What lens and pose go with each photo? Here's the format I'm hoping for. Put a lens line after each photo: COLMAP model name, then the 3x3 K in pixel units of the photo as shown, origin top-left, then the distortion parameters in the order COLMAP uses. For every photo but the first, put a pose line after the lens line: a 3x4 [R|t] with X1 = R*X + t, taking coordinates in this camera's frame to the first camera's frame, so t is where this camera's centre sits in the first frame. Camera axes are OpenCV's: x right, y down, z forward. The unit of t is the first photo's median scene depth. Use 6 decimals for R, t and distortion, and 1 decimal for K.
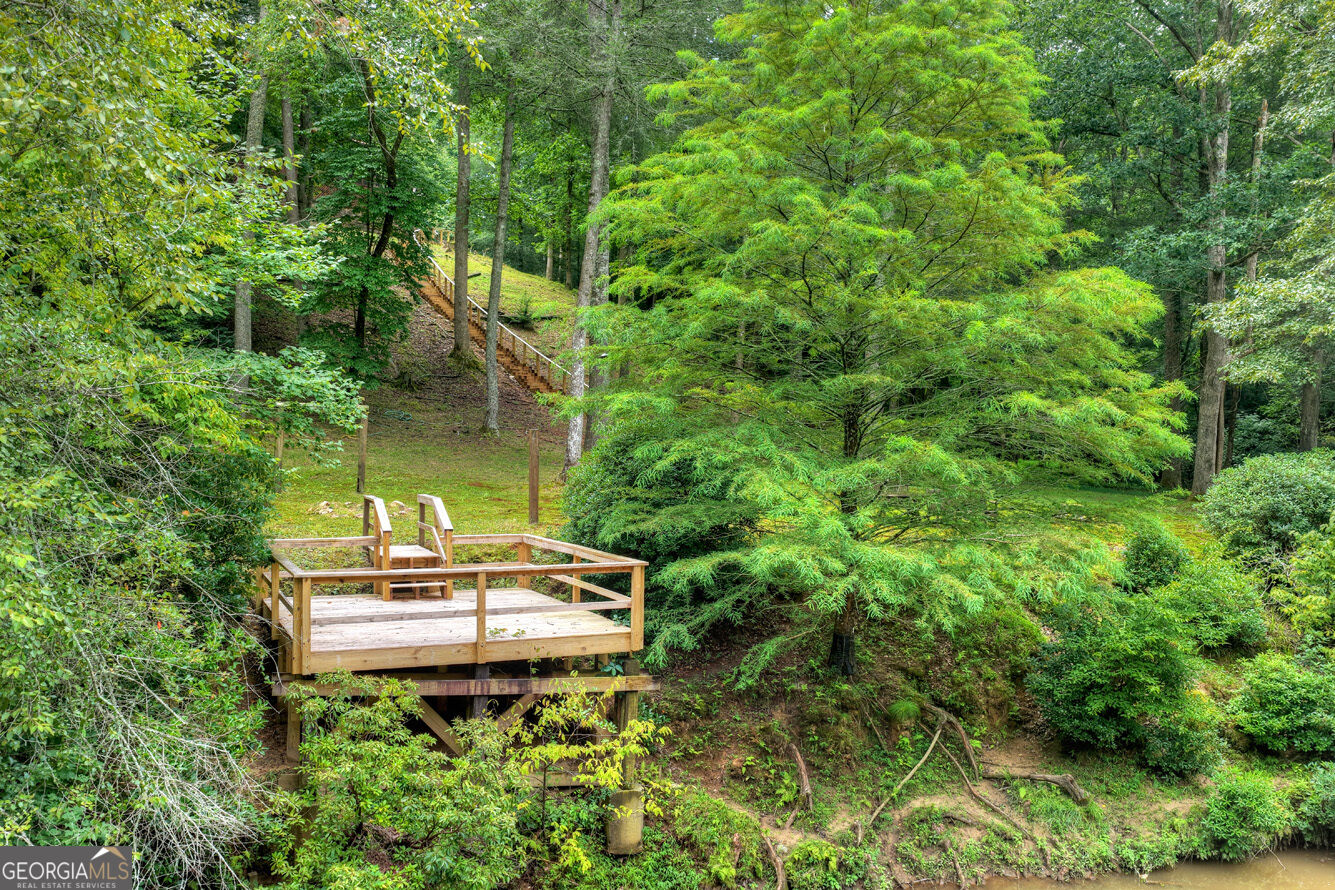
lens RADIAL K [[1088.8, 0, 666.9], [0, 1088.8, 443.9], [0, 0, 1]] dist [0.014953, 0.006987]
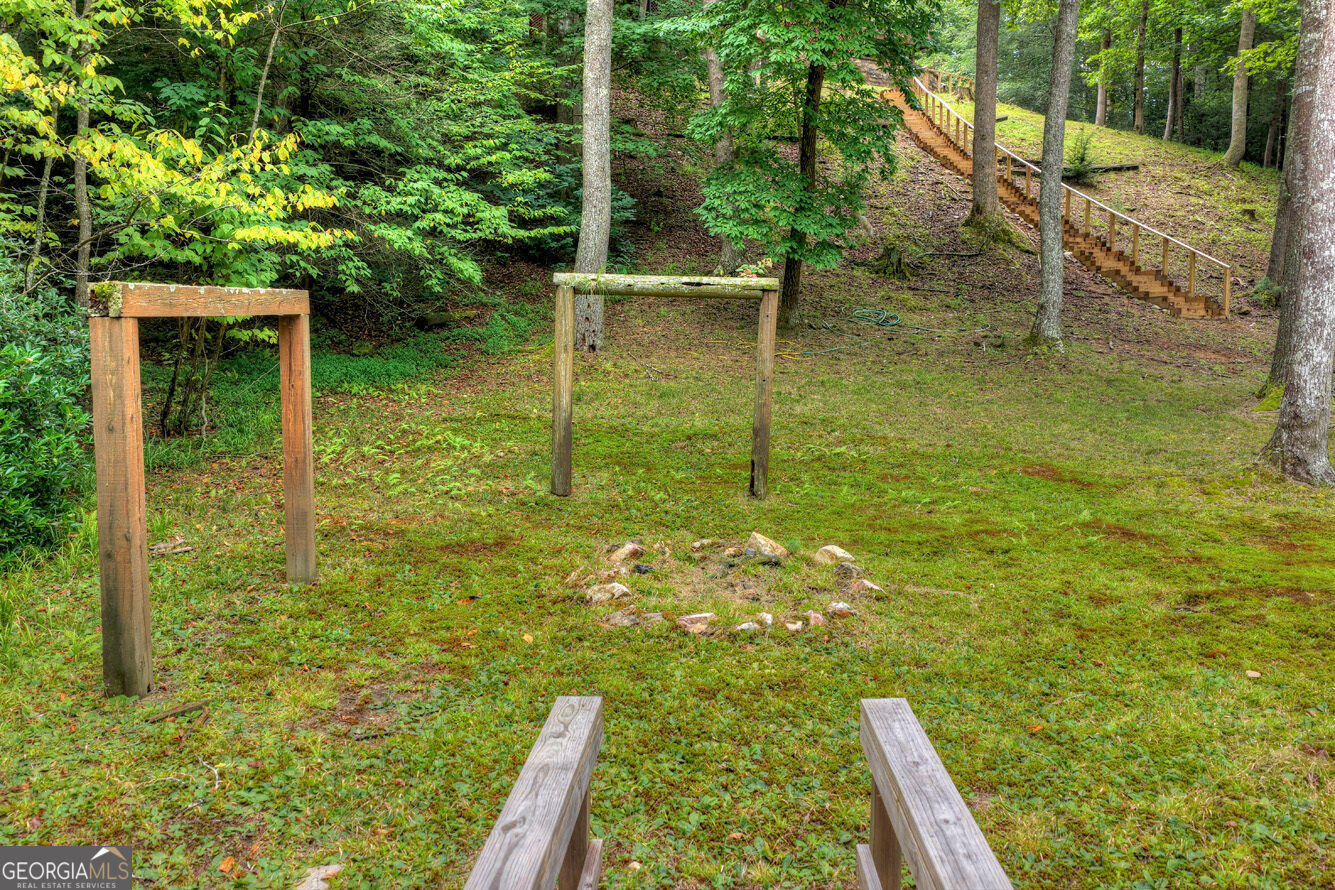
lens RADIAL K [[1088.8, 0, 668.3], [0, 1088.8, 443.6], [0, 0, 1]] dist [0.014953, 0.006987]
pose [[0.901080, 0.031269, -0.432525, -0.076402], [0.002449, 0.997014, 0.077178, -0.003307], [0.433647, -0.070603, 0.898313, 0.347259]]
